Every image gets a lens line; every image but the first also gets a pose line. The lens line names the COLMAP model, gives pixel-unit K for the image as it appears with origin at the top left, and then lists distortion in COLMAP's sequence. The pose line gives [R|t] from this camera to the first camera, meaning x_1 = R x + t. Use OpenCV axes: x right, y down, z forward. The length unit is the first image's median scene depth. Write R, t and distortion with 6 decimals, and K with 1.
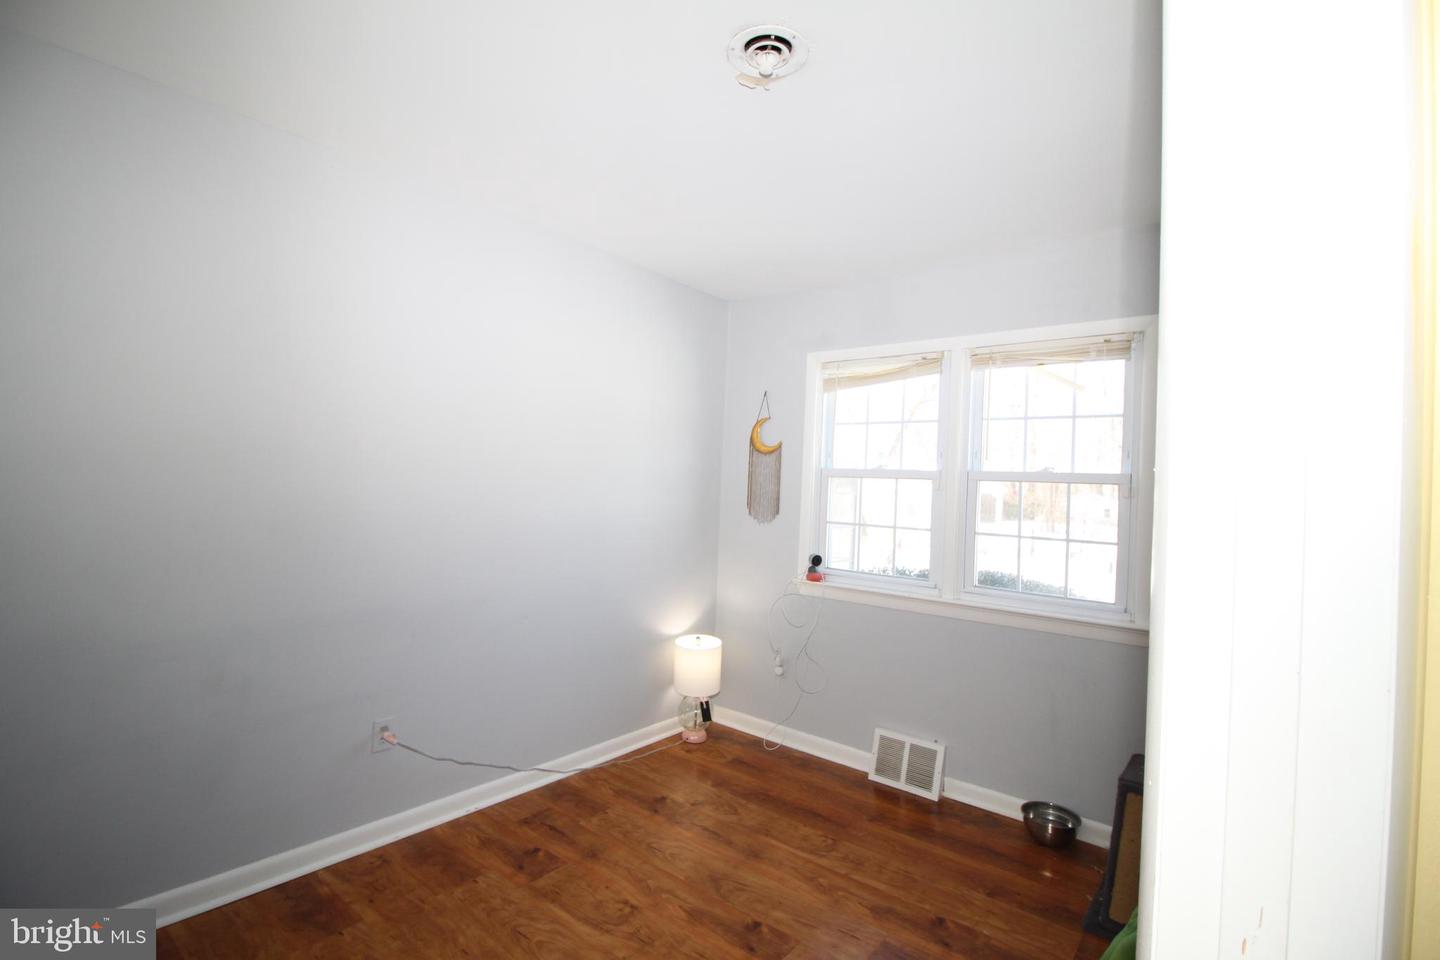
lens RADIAL K [[662.5, 0, 729.3], [0, 662.5, 472.9], [0, 0, 1]] dist [-0.011907, -0.006738]
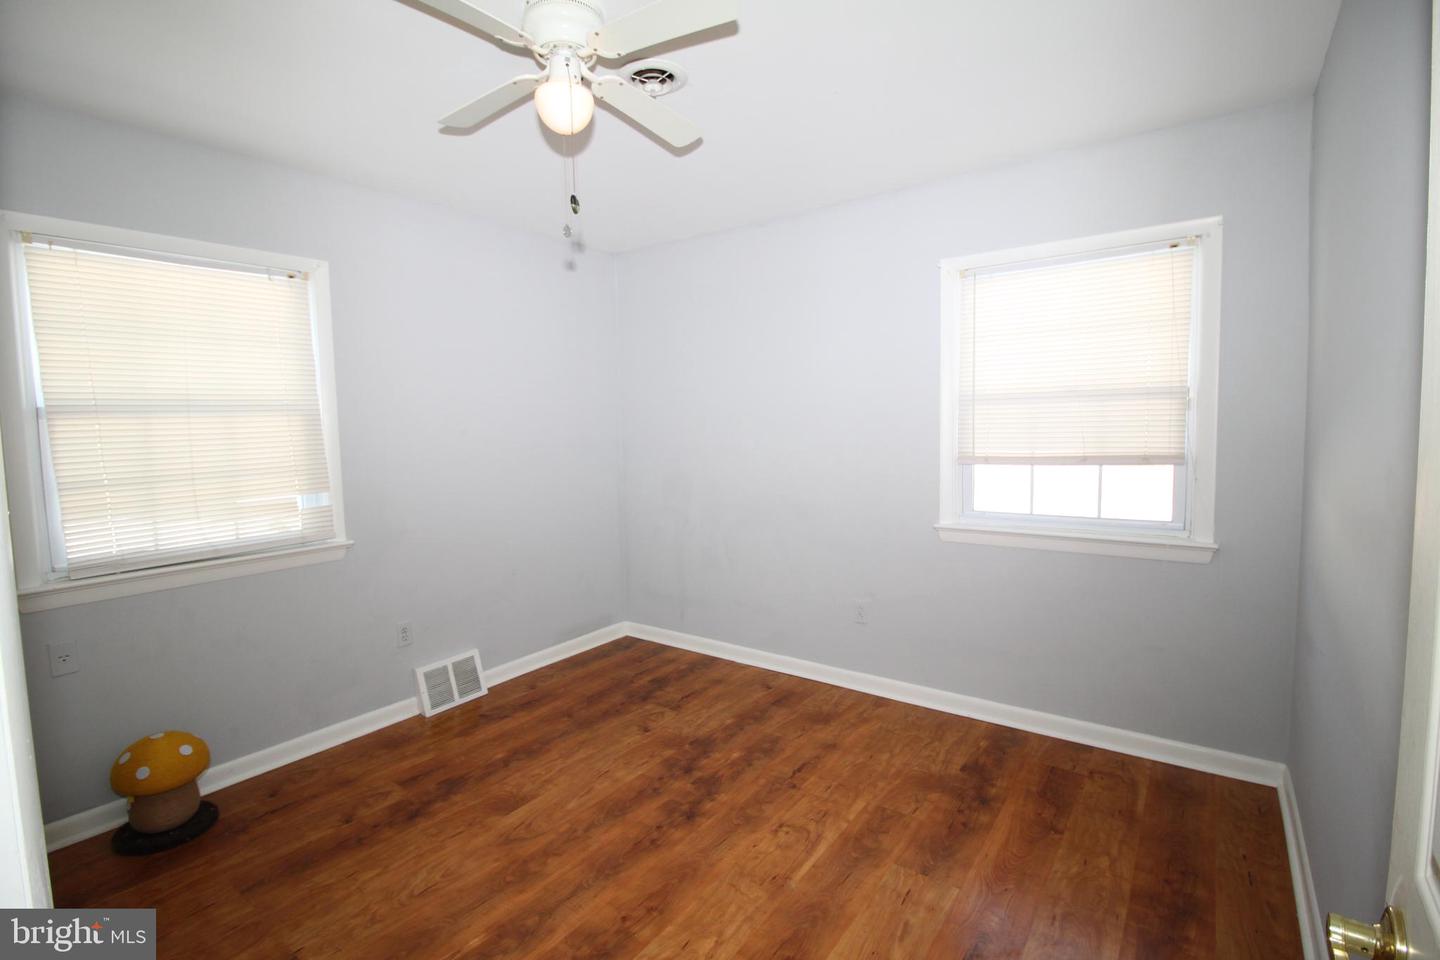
lens RADIAL K [[662.5, 0, 713.5], [0, 662.5, 480.4], [0, 0, 1]] dist [-0.011907, -0.006738]
pose [[-0.018955, -0.126052, 0.991843, -0.847787], [0.005594, 0.991992, 0.126178, -0.016057], [-0.999805, 0.007940, -0.018098, 0.671702]]
